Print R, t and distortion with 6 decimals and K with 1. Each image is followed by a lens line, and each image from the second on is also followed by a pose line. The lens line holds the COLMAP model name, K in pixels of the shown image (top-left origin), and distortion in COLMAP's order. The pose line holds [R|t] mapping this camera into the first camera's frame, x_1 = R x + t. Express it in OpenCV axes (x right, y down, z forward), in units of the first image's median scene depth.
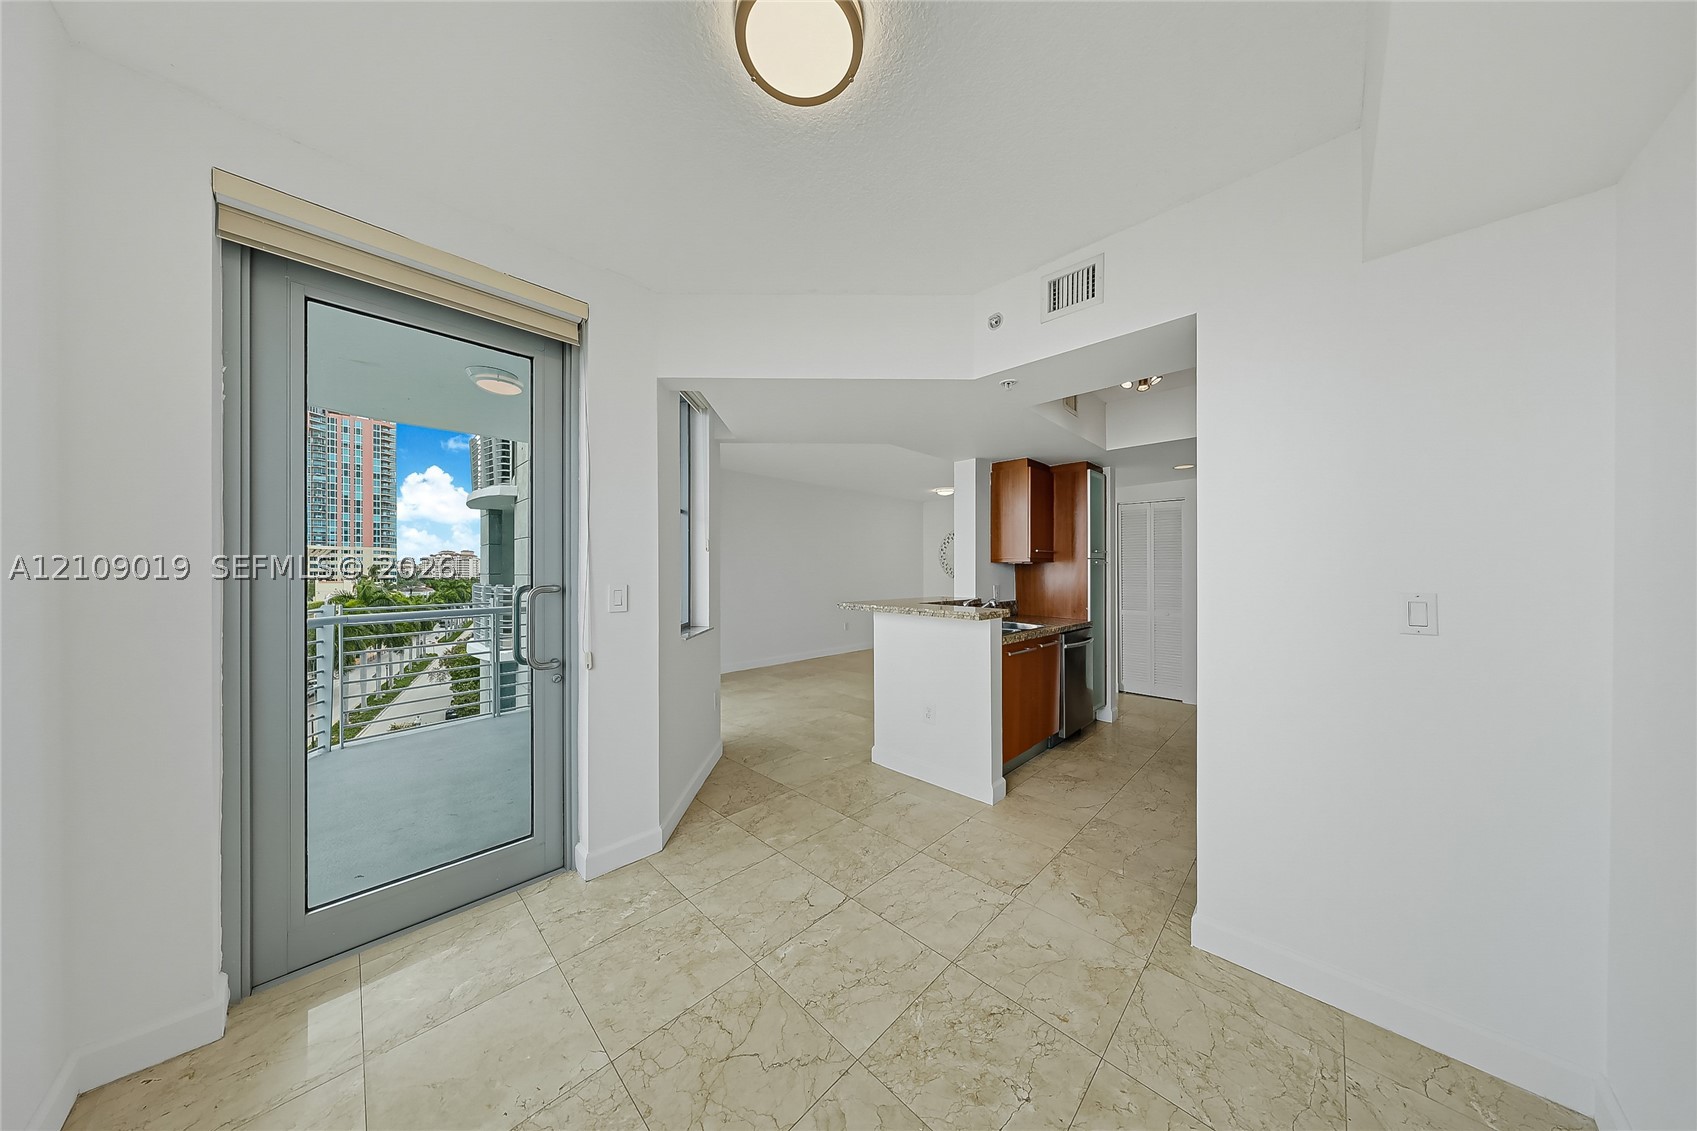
lens RADIAL K [[494.1, 0, 851.9], [0, 494.1, 569.9], [0, 0, 1]] dist [-0.000600, 0.000116]
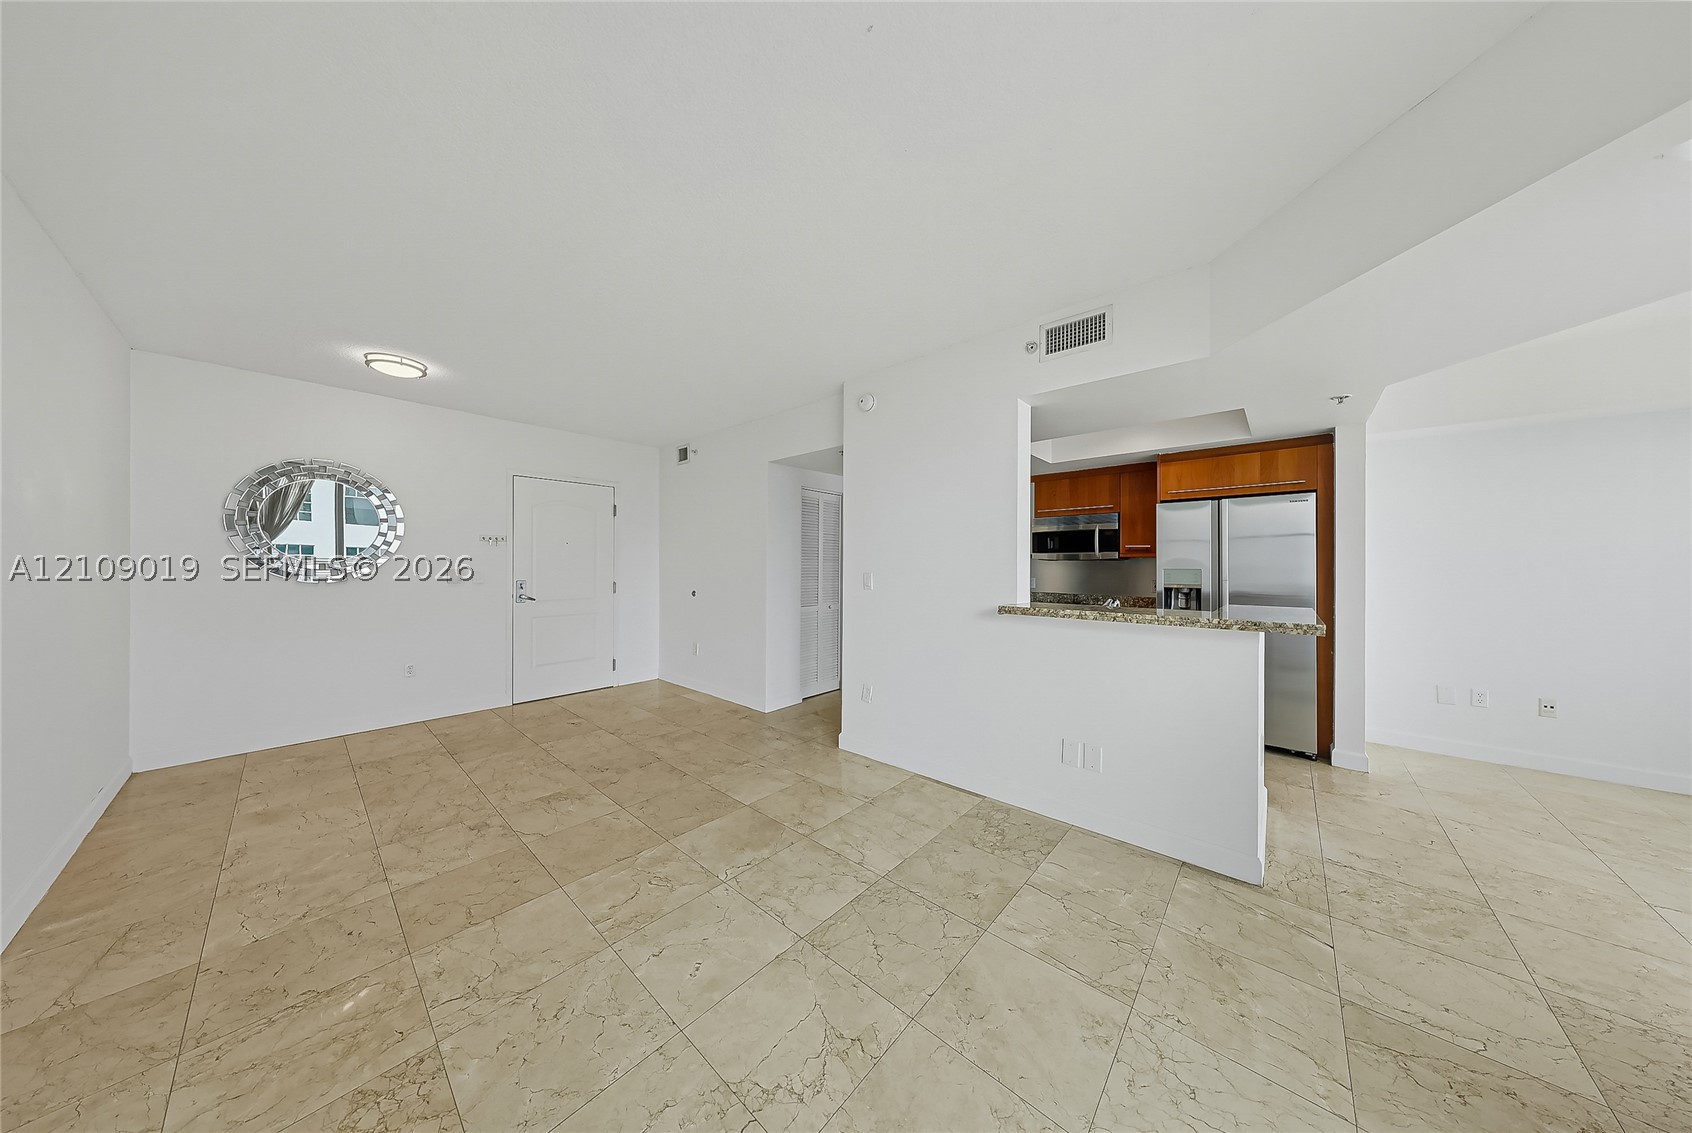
lens RADIAL K [[492.7, 0, 844.3], [0, 492.7, 565.0], [0, 0, 1]] dist [-0.000600, 0.000116]
pose [[-0.036244, -0.000079, 0.999343, -0.636437], [-0.006317, 0.999980, -0.000150, 0.005937], [-0.999323, -0.006318, -0.036243, 1.823068]]
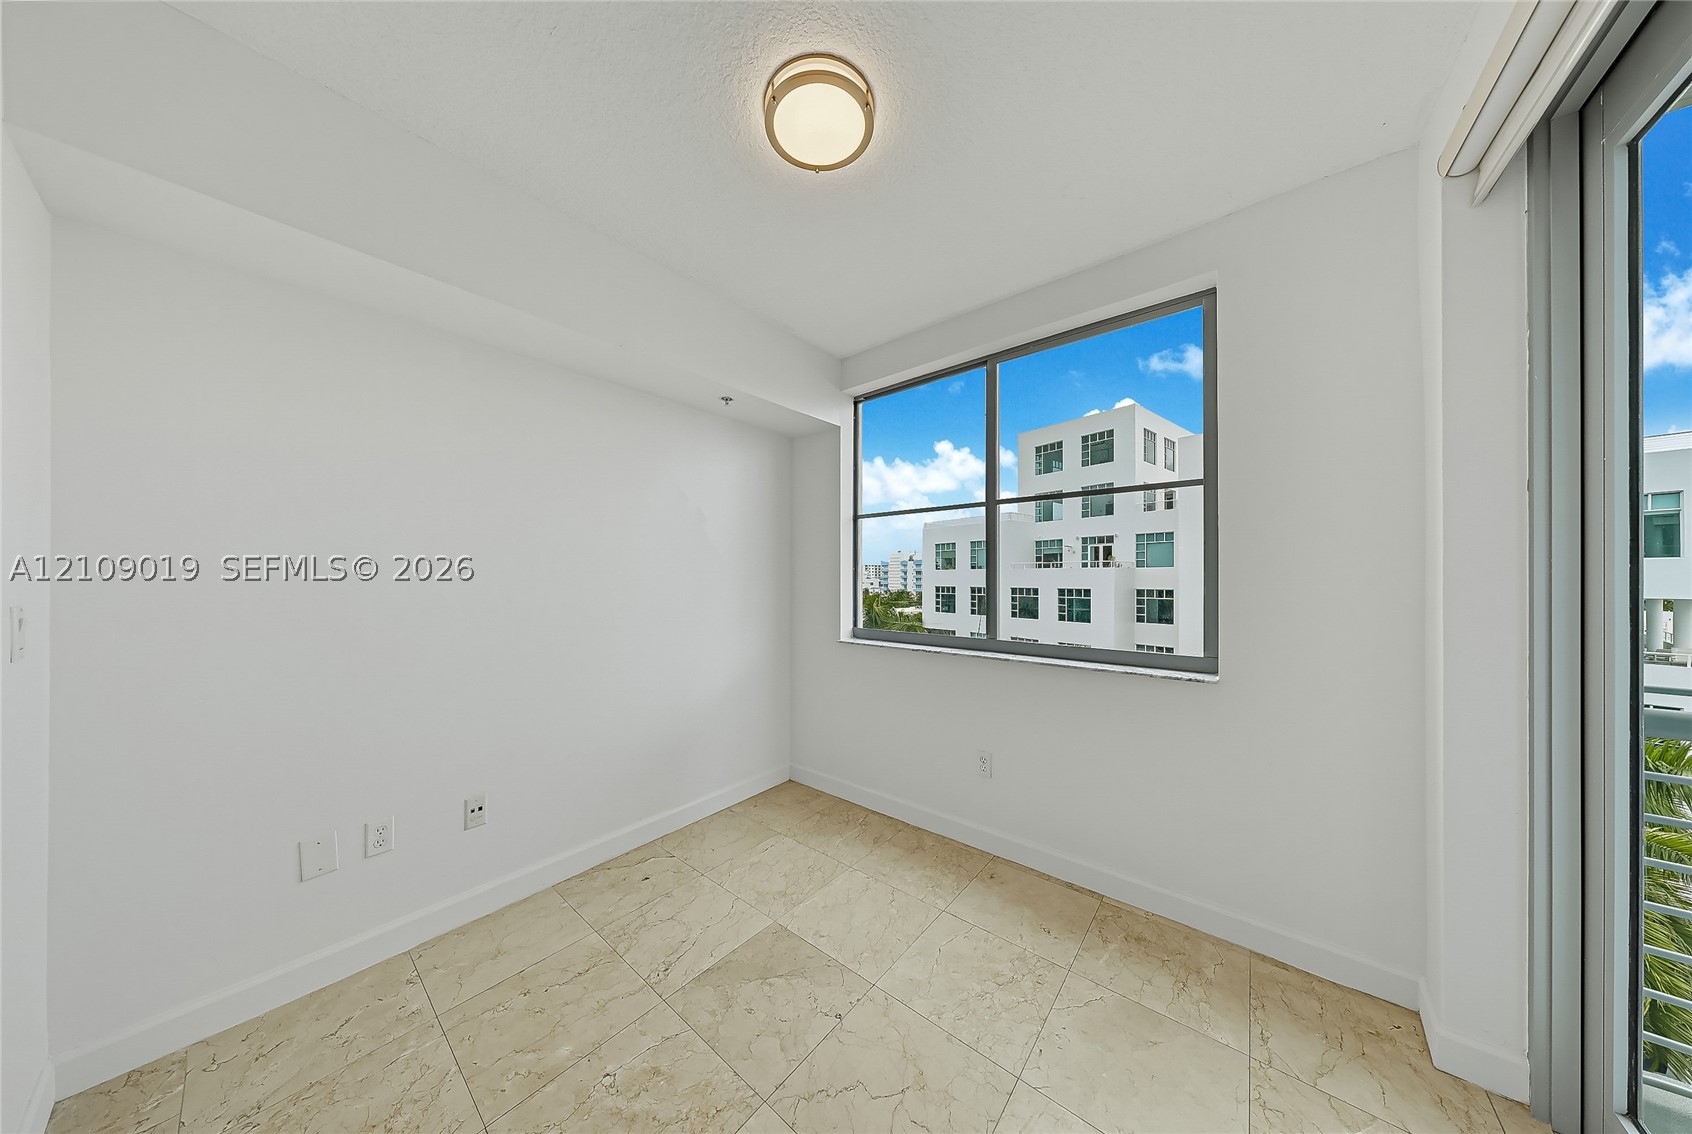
lens RADIAL K [[492.7, 0, 835.0], [0, 492.7, 571.9], [0, 0, 1]] dist [-0.000600, 0.000116]
pose [[-0.997239, 0.000748, -0.074250, -0.024008], [0.001750, 0.999908, -0.013439, 0.003283], [0.074233, -0.013532, -0.997149, 0.902733]]
